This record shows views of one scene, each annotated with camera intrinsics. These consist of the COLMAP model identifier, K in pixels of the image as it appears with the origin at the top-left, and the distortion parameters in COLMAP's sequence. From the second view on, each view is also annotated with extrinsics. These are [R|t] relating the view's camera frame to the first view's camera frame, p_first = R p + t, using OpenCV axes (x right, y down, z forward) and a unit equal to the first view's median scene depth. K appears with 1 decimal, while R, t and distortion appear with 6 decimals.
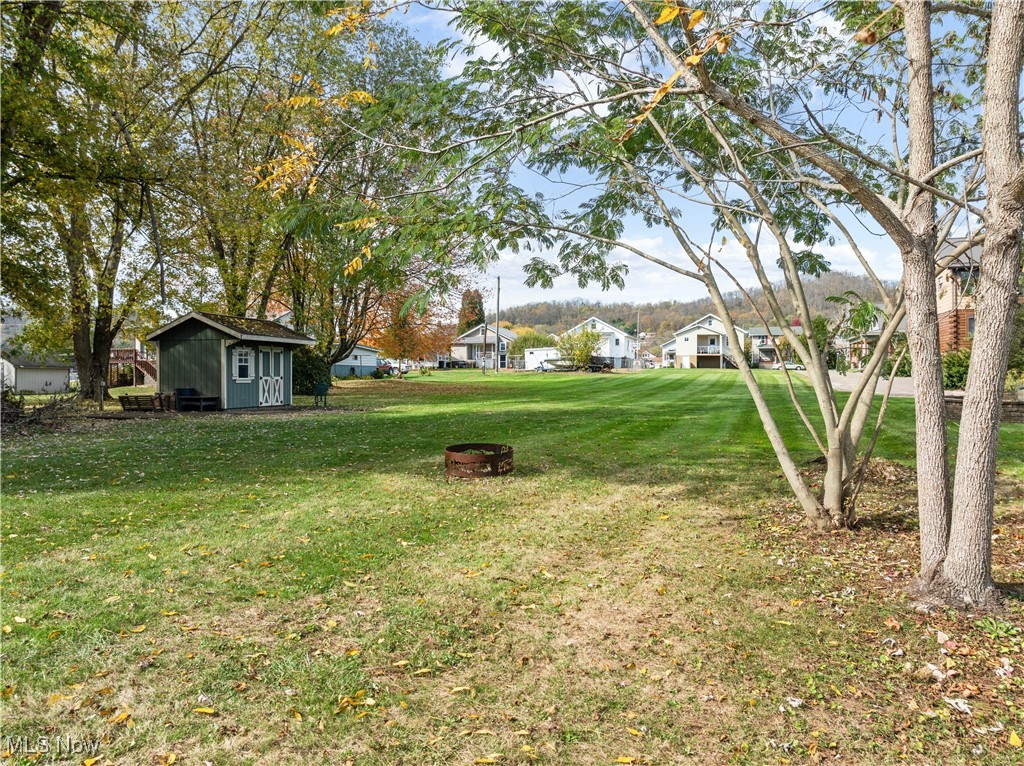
lens RADIAL K [[724.4, 0, 515.4], [0, 724.4, 383.8], [0, 0, 1]] dist [-0.052069, 0.020063]
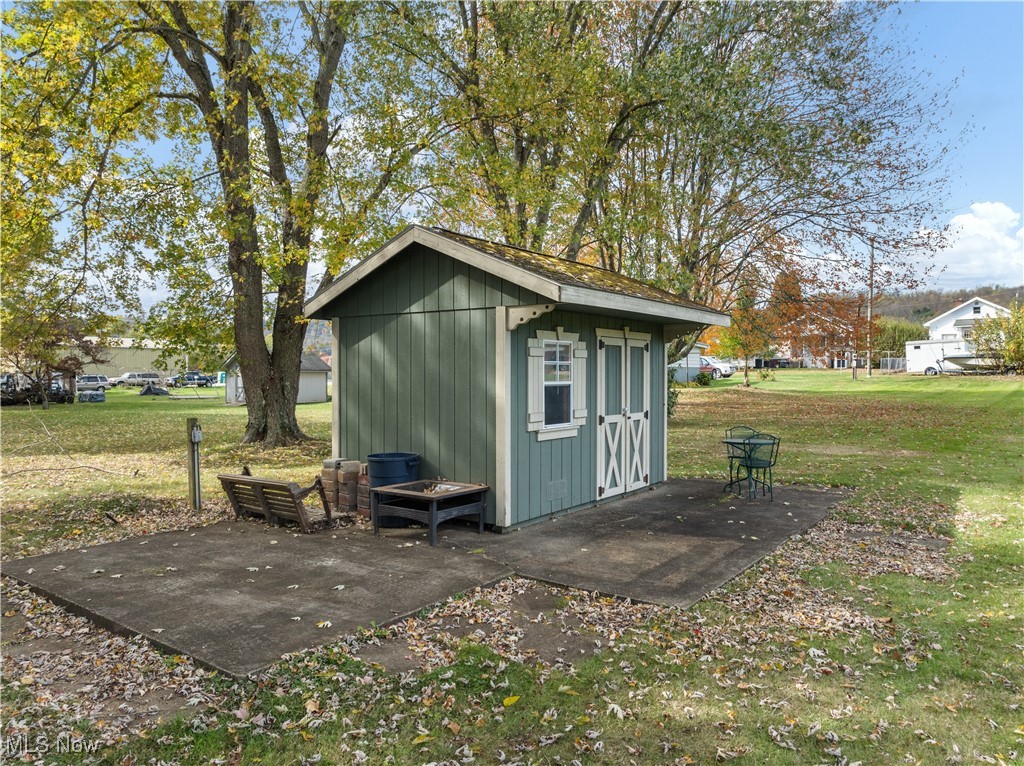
lens RADIAL K [[724.4, 0, 513.1], [0, 724.4, 381.8], [0, 0, 1]] dist [-0.052069, 0.020063]
pose [[0.931911, 0.003483, -0.362670, -0.252854], [-0.003267, 0.999994, 0.001208, -0.025861], [0.362672, 0.000059, 0.931917, 0.622852]]
